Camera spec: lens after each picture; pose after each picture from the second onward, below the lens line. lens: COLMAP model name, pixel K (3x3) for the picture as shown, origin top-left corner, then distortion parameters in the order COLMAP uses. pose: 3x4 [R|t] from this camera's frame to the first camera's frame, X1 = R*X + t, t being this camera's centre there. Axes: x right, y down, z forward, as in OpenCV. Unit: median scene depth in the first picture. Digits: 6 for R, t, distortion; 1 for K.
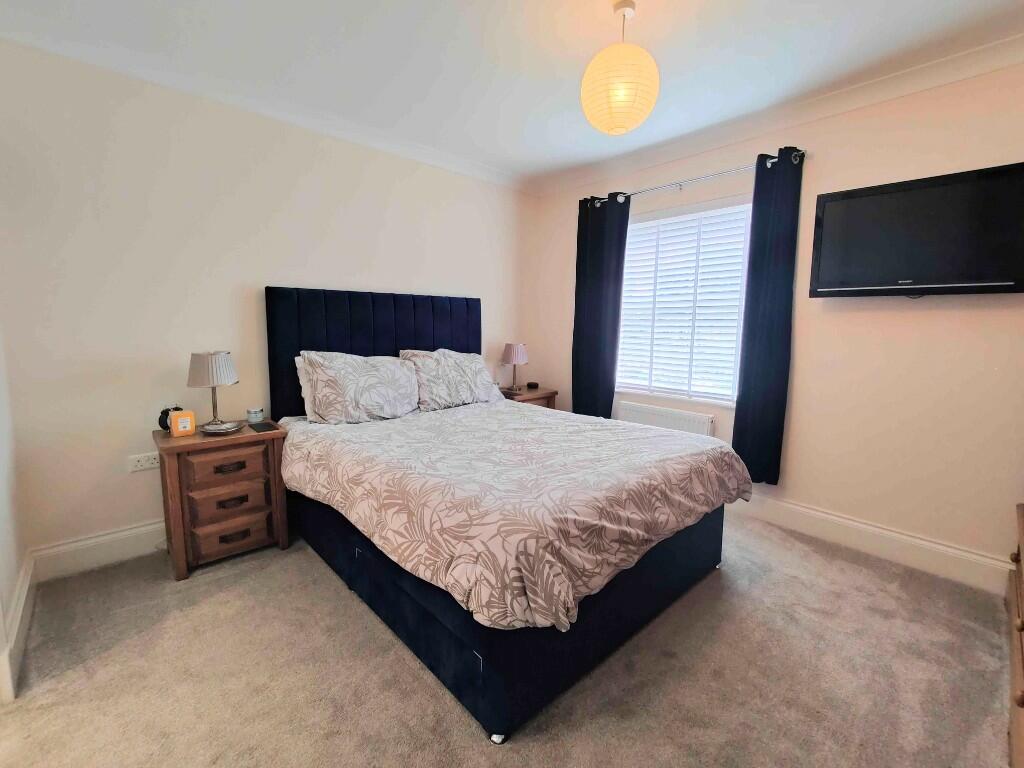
lens RADIAL K [[448.5, 0, 510.3], [0, 448.5, 380.2], [0, 0, 1]] dist [0.001923, 0.000535]
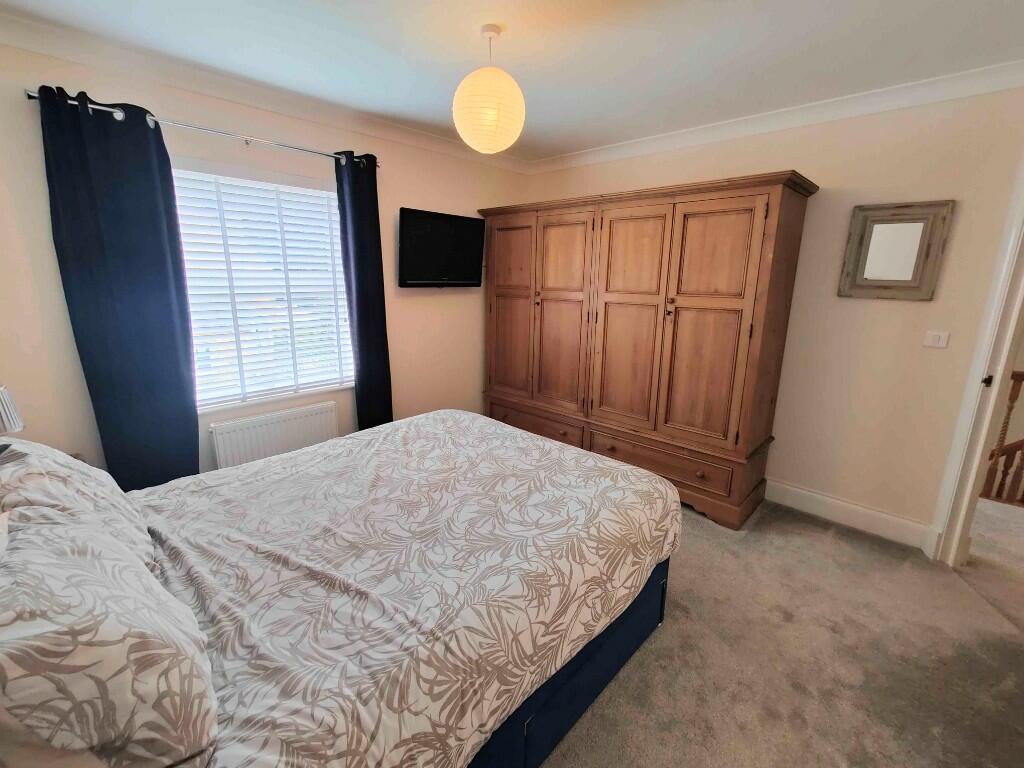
lens RADIAL K [[448.5, 0, 510.3], [0, 448.5, 380.2], [0, 0, 1]] dist [0.001923, 0.000535]
pose [[-0.069976, -0.242397, 0.967650, -0.733937], [0.104230, 0.962942, 0.248755, -0.237899], [-0.992088, 0.118265, -0.042118, 0.847763]]
